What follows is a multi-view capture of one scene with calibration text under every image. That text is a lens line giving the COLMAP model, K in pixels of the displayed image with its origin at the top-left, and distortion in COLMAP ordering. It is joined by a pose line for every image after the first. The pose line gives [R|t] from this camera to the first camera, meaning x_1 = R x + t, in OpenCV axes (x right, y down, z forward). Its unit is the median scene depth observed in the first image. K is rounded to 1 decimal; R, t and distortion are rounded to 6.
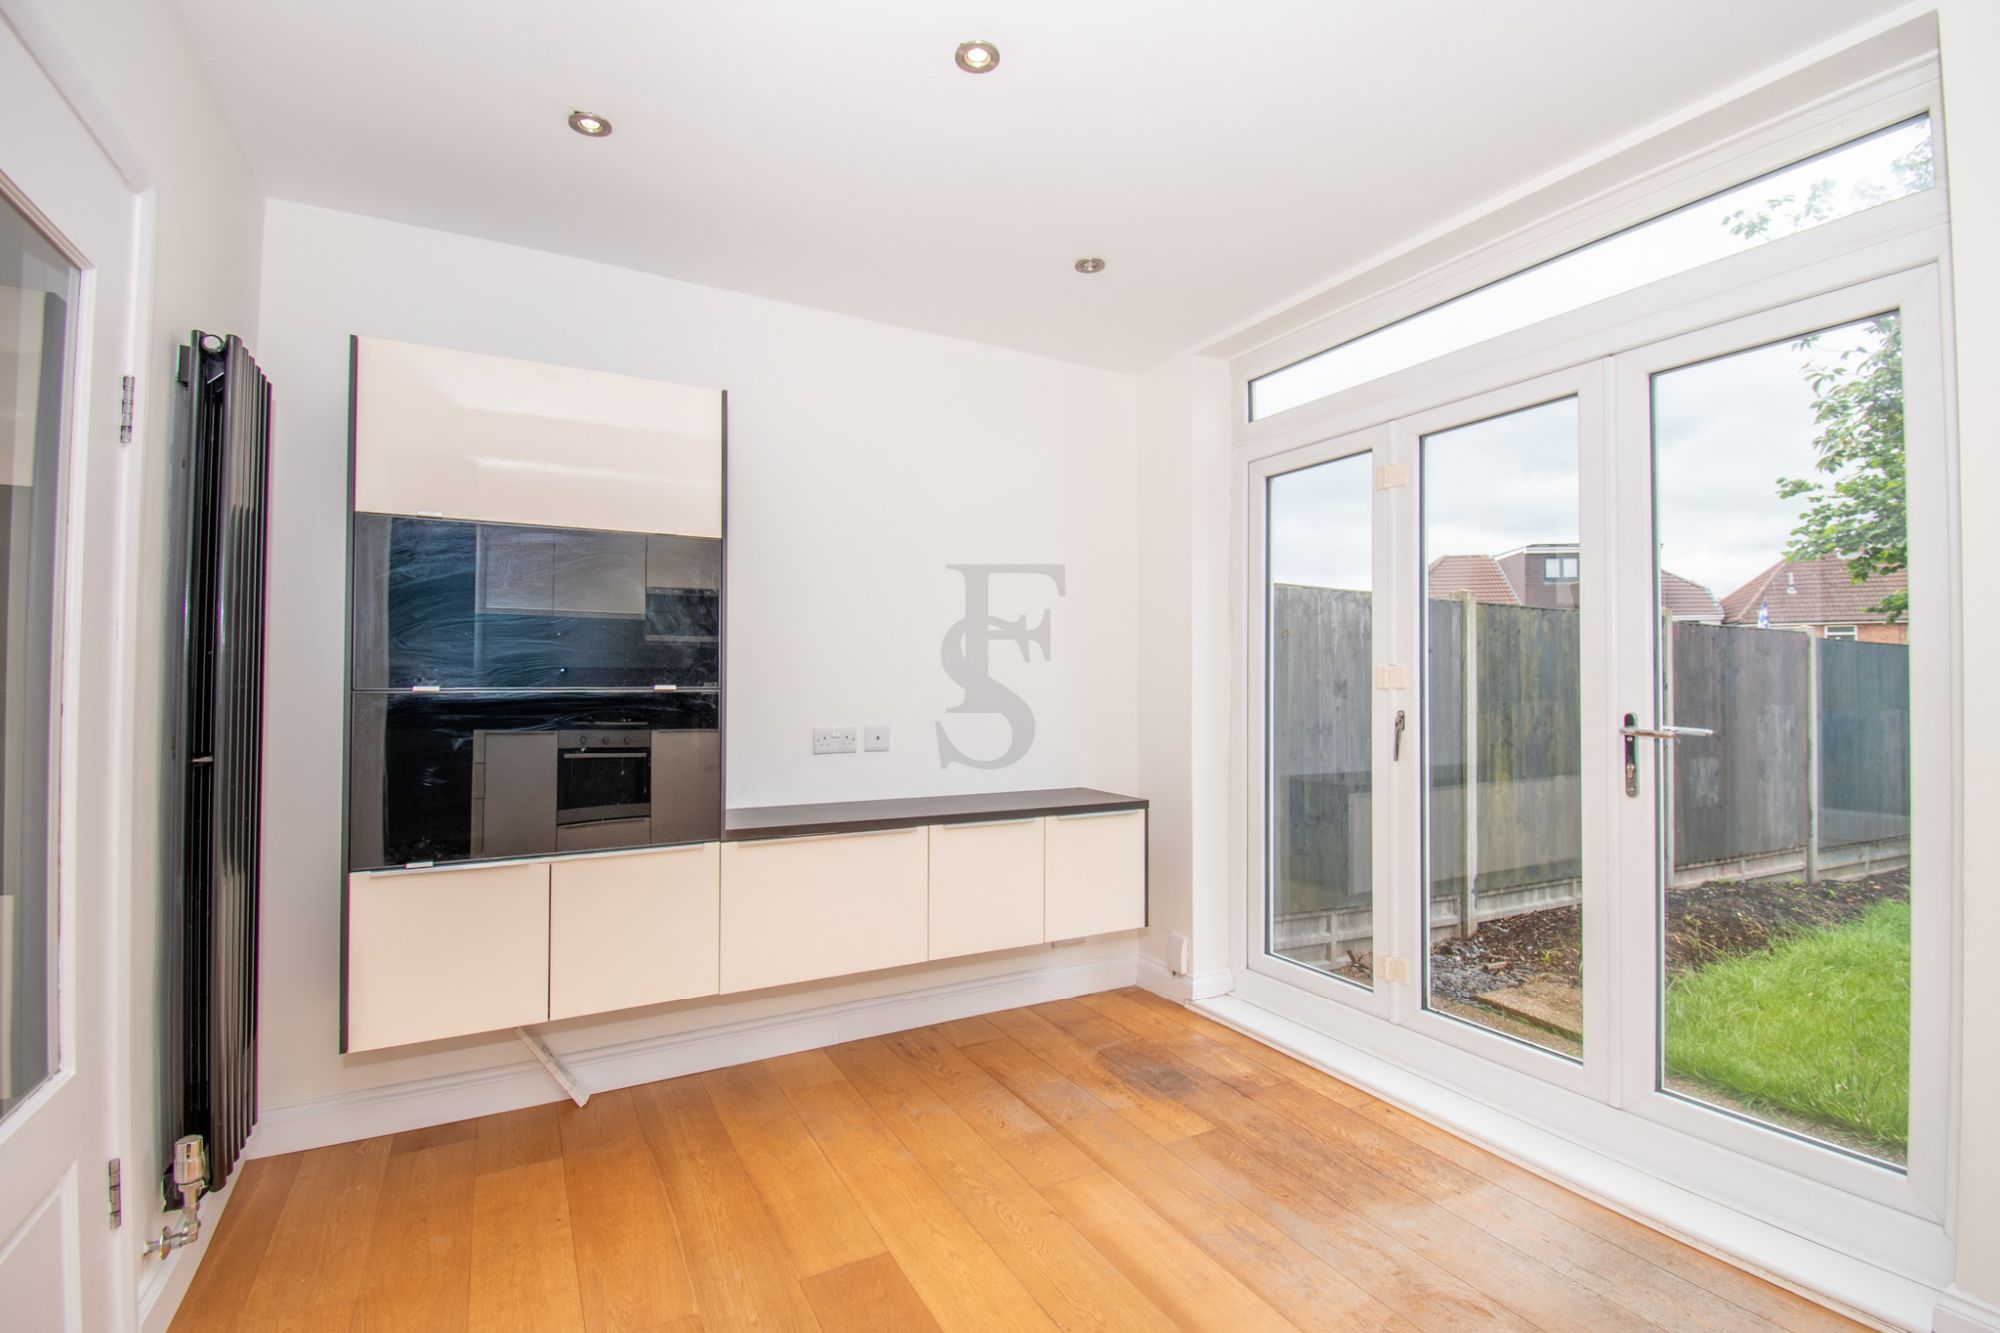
lens RADIAL K [[881.9, 0, 1007.3], [0, 881.9, 663.7], [0, 0, 1]] dist [0.016829, -0.023732]
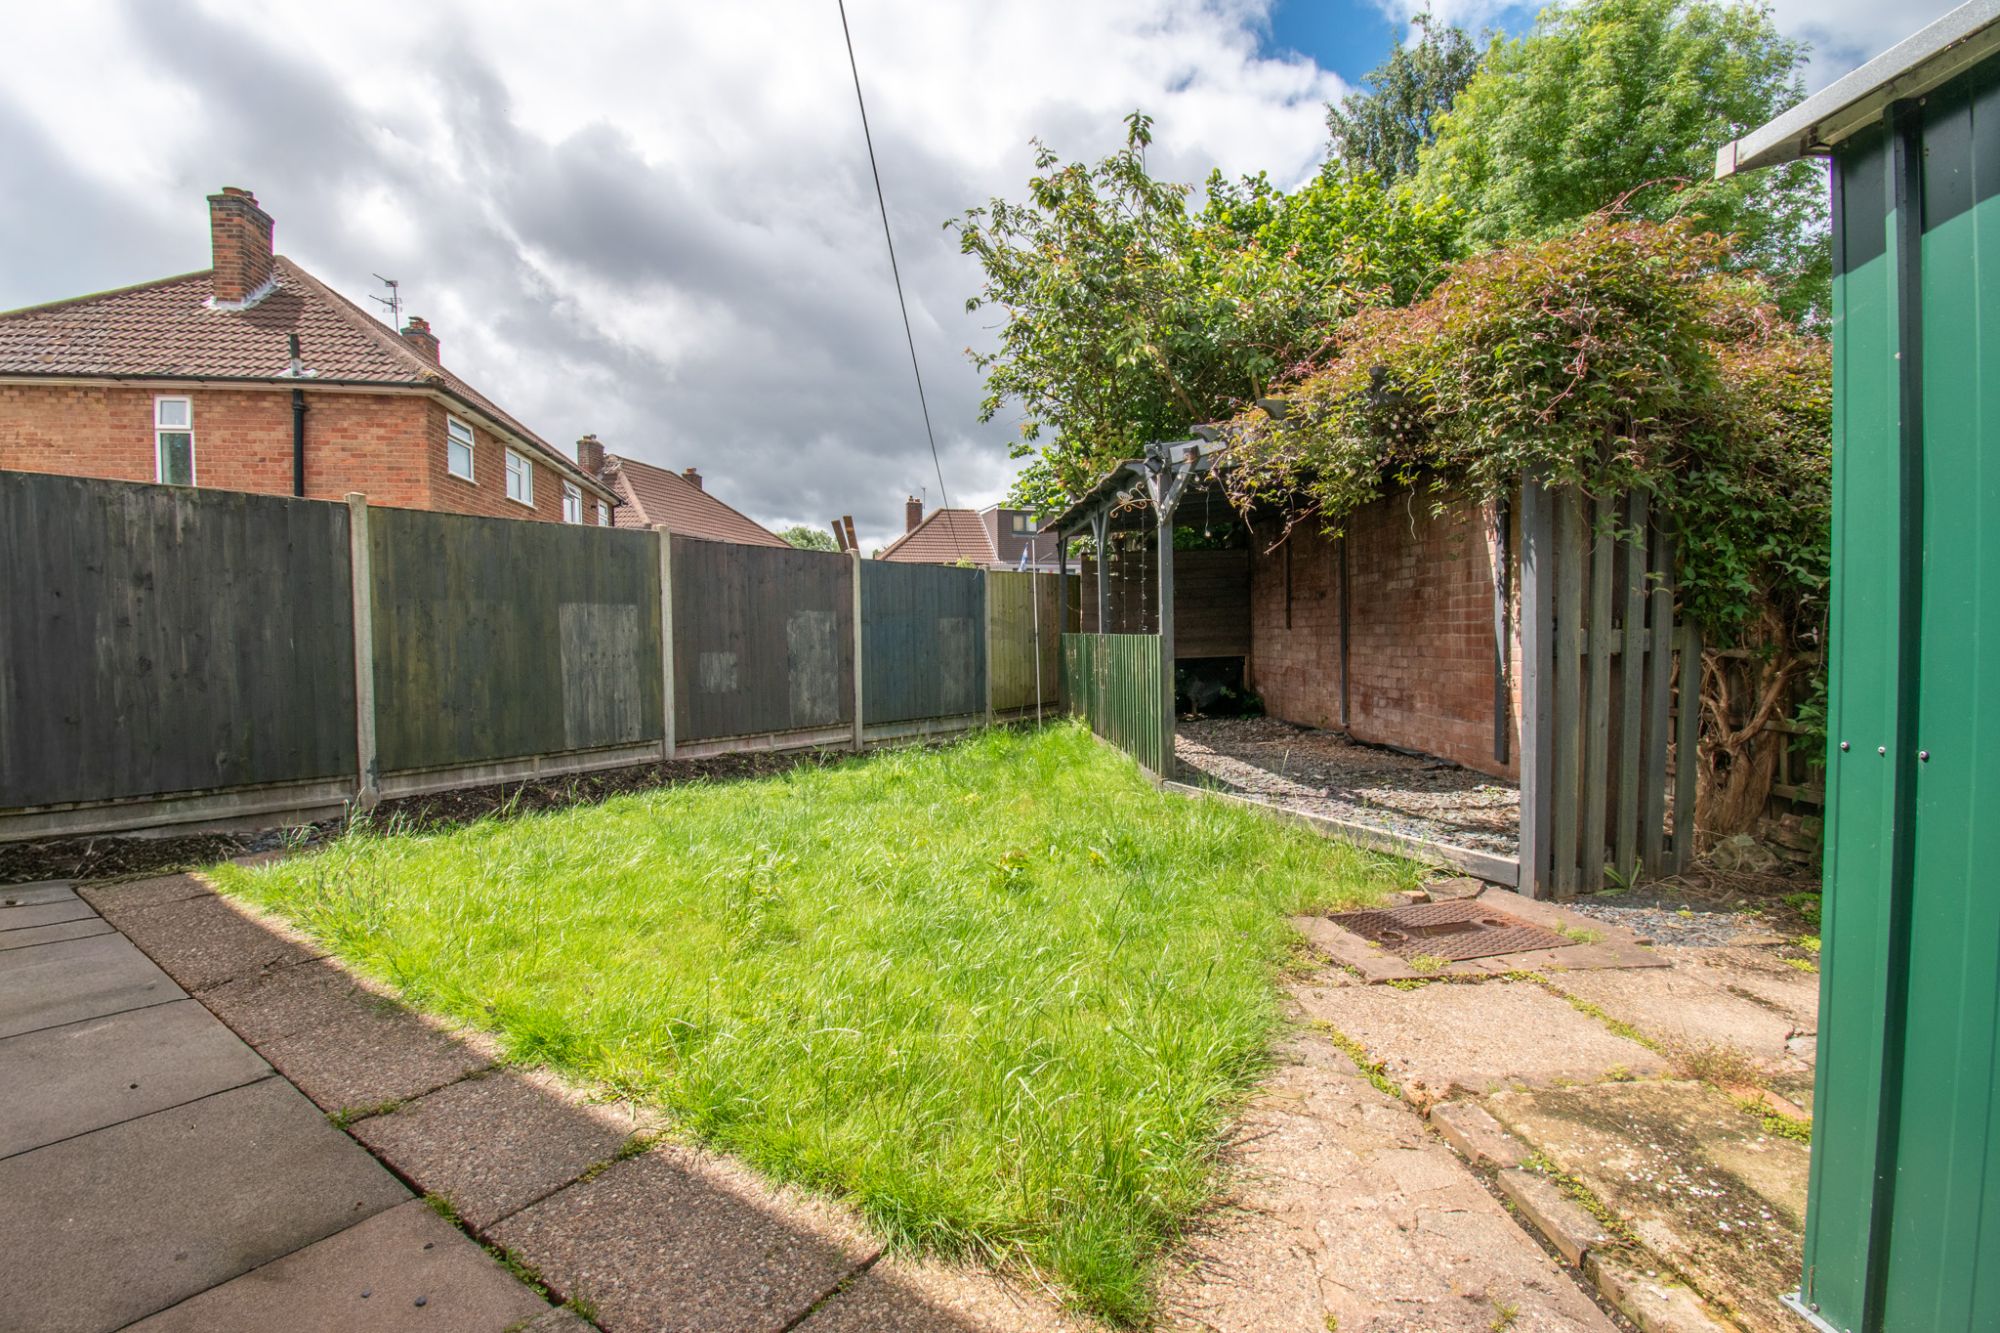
lens RADIAL K [[881.9, 0, 1007.3], [0, 881.9, 663.7], [0, 0, 1]] dist [0.016829, -0.023732]
pose [[0.895544, -0.032818, 0.443761, 0.748995], [0.007517, 0.998250, 0.058654, 0.066135], [-0.444910, -0.049192, 0.894223, -0.321729]]
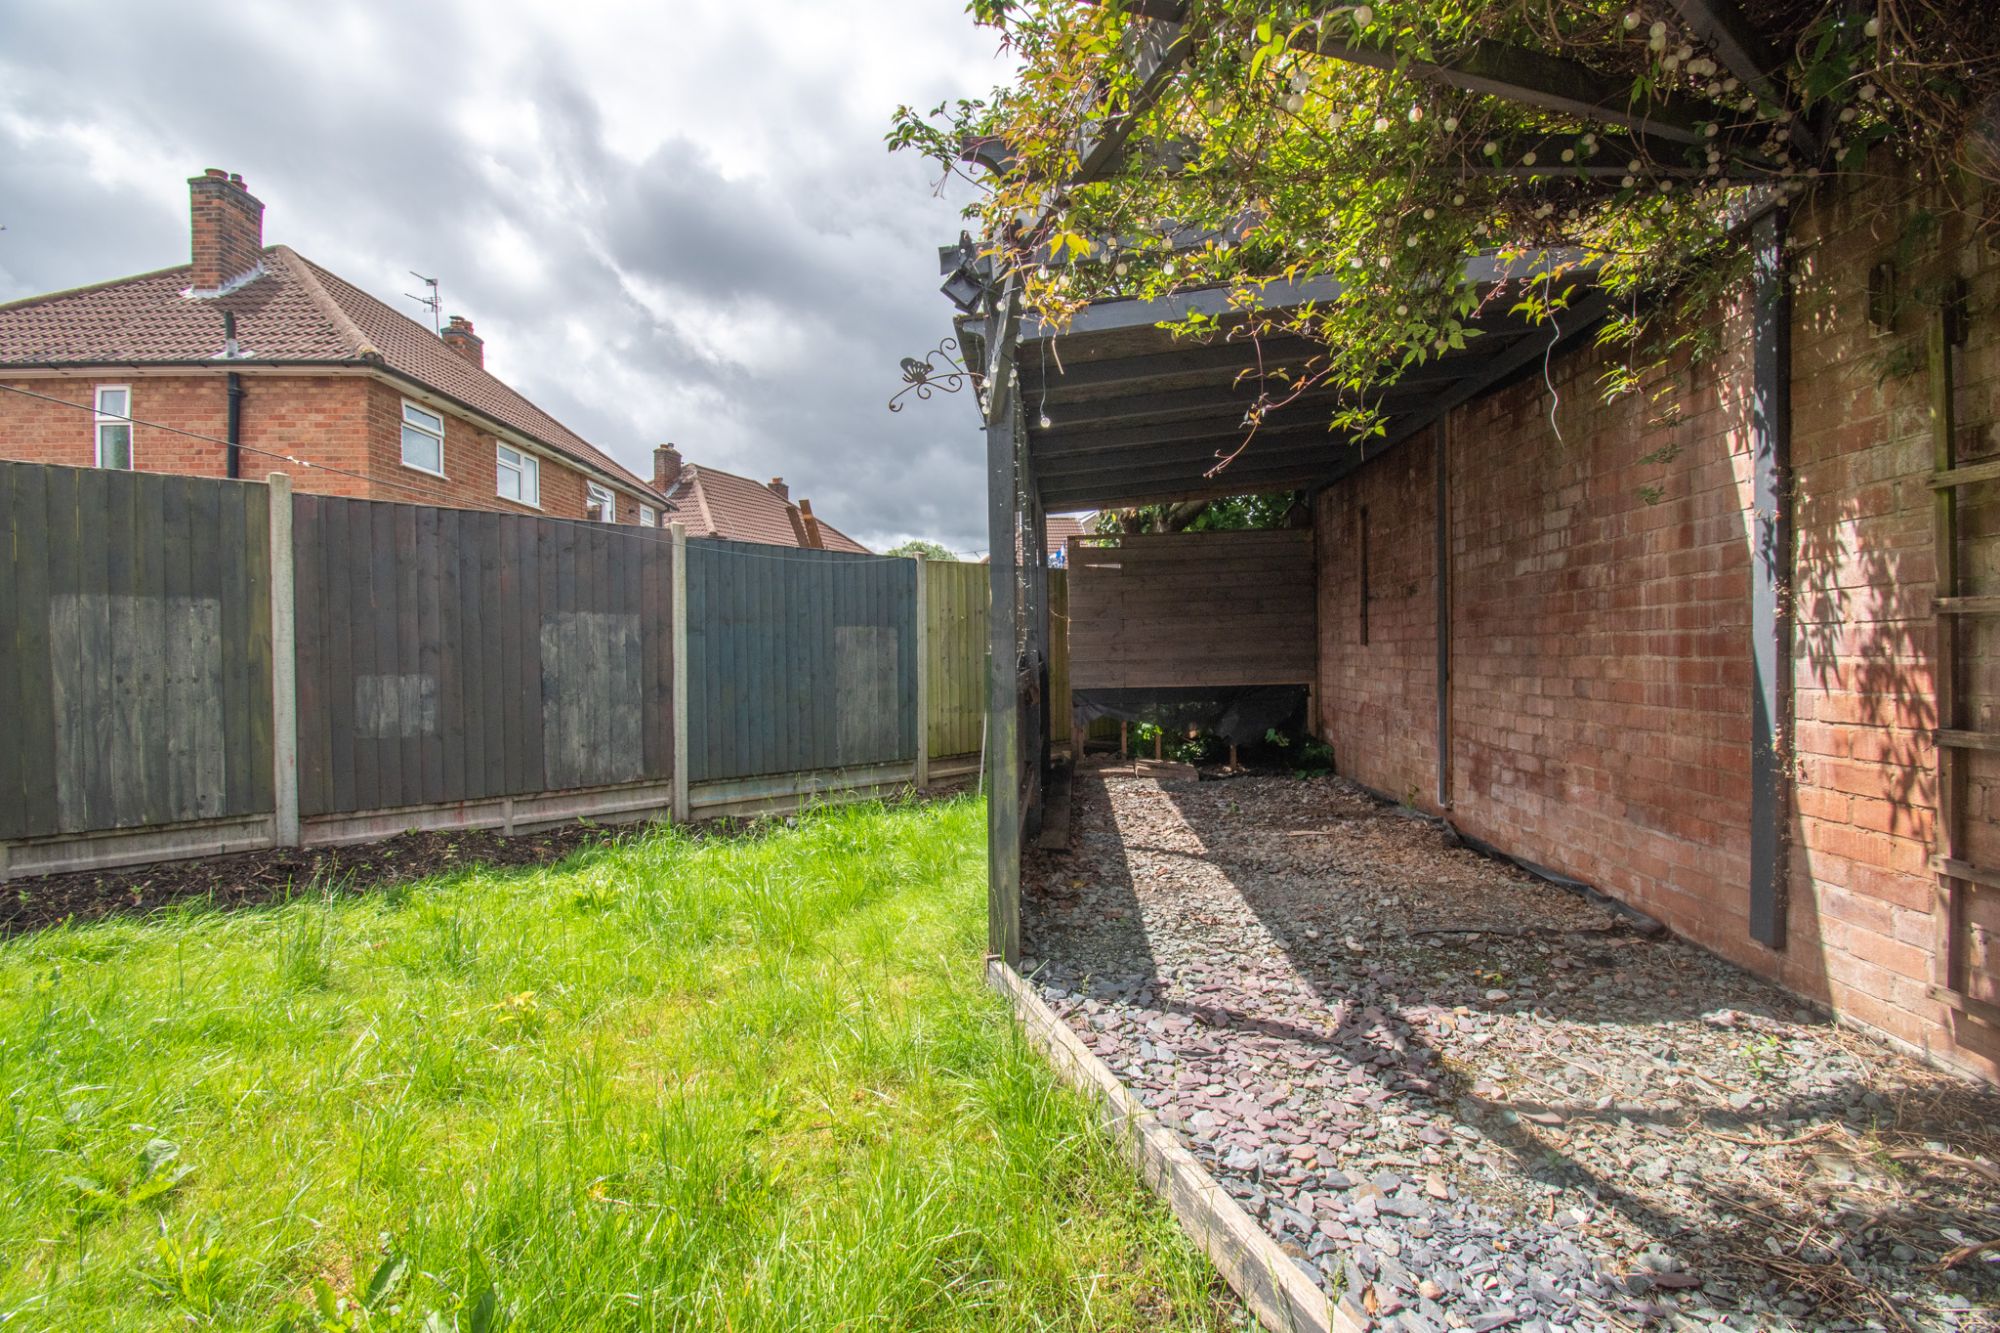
lens RADIAL K [[881.9, 0, 1007.3], [0, 881.9, 663.7], [0, 0, 1]] dist [0.016829, -0.023732]
pose [[0.950366, -0.016366, 0.310702, 1.308224], [0.004031, 0.999179, 0.040300, 0.082737], [-0.311107, -0.037048, 0.949653, 0.115024]]
